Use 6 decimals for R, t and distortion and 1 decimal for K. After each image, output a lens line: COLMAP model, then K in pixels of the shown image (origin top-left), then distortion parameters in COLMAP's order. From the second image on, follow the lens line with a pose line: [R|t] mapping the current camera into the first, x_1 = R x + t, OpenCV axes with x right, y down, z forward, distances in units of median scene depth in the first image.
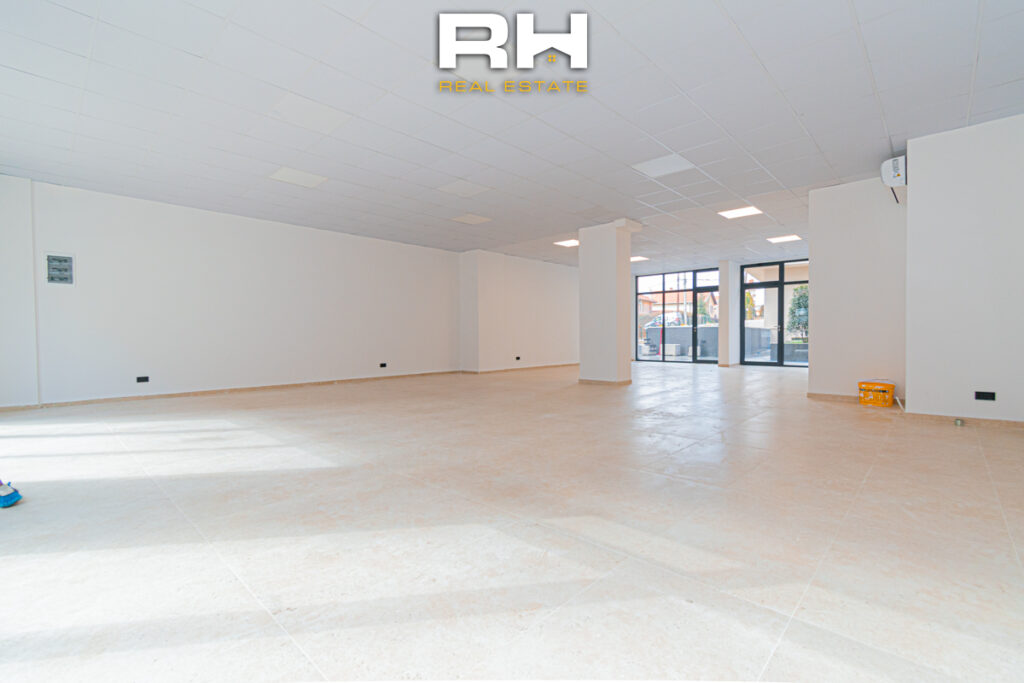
lens RADIAL K [[452.5, 0, 513.5], [0, 452.5, 344.4], [0, 0, 1]] dist [0.001413, 0.000392]
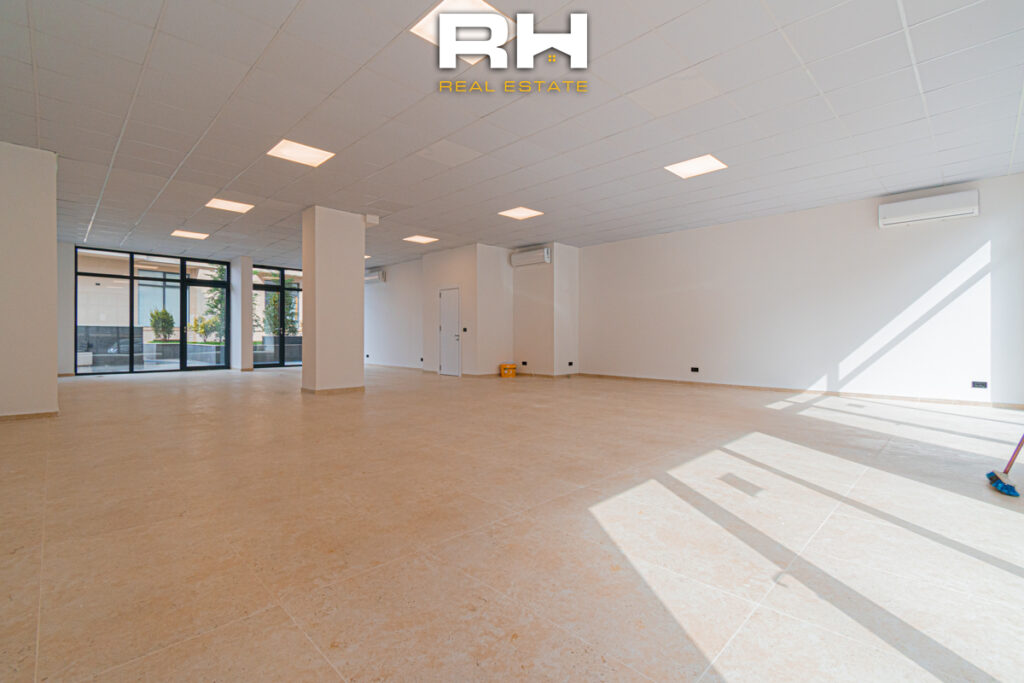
lens RADIAL K [[452.5, 0, 514.5], [0, 452.5, 335.4], [0, 0, 1]] dist [0.001413, 0.000392]
pose [[0.026176, 0.007376, 0.999630, -0.437269], [0.018686, 0.999794, -0.007867, -0.005825], [-0.999483, 0.018885, 0.026033, 0.418079]]
